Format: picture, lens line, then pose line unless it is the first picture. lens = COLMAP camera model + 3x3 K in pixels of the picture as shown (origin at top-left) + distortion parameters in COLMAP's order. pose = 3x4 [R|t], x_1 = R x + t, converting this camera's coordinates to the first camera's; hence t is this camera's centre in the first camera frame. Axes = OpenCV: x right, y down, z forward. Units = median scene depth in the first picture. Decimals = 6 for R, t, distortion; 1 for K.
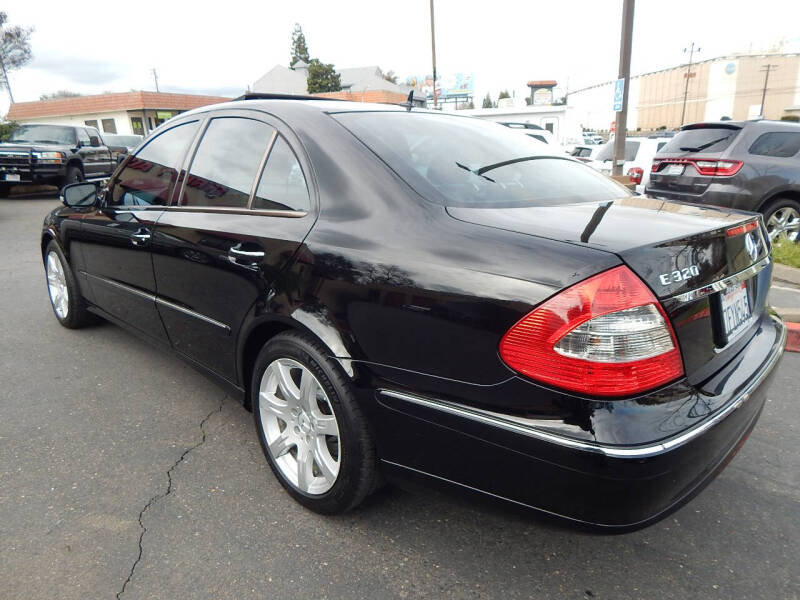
lens RADIAL K [[536.5, 0, 397.5], [0, 536.5, 298.1], [0, 0, 1]] dist [0.006903, -0.003386]
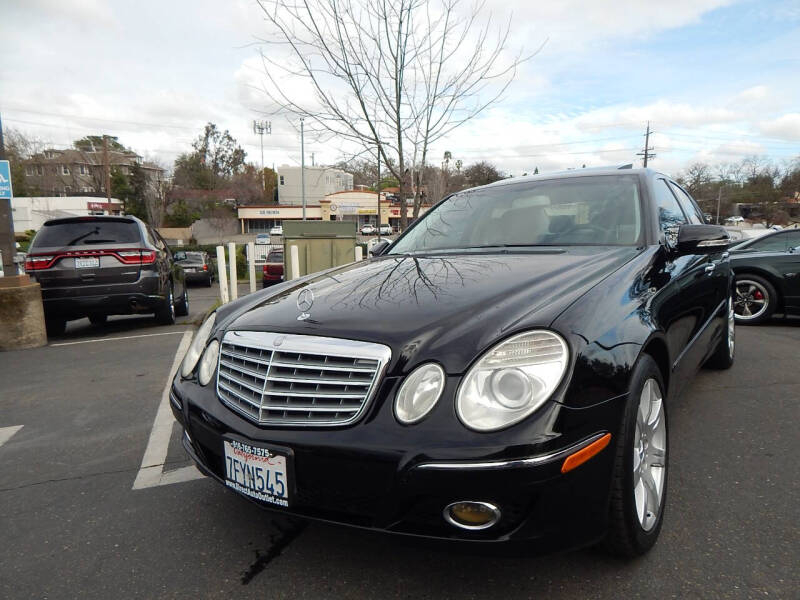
lens RADIAL K [[536.5, 0, 404.3], [0, 536.5, 299.3], [0, 0, 1]] dist [0.006903, -0.003386]
pose [[-0.127150, -0.106199, 0.986182, -0.543973], [0.311981, 0.939508, 0.141397, -0.142780], [-0.941542, 0.325649, -0.086326, 0.599553]]
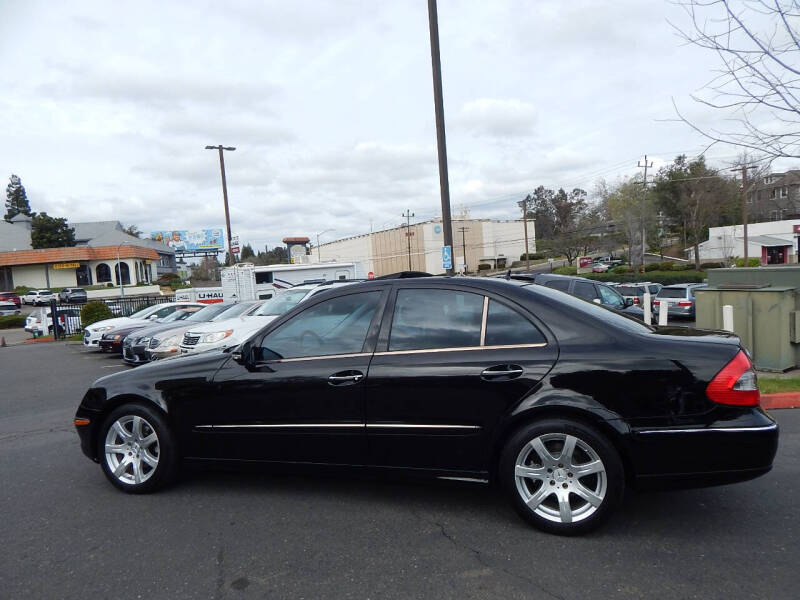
lens RADIAL K [[536.5, 0, 396.6], [0, 536.5, 297.2], [0, 0, 1]] dist [0.006903, -0.003386]
pose [[0.896043, -0.040165, 0.442146, -0.317614], [0.157135, 0.960126, -0.231228, 0.004910], [-0.415229, 0.276667, 0.866626, -0.076522]]
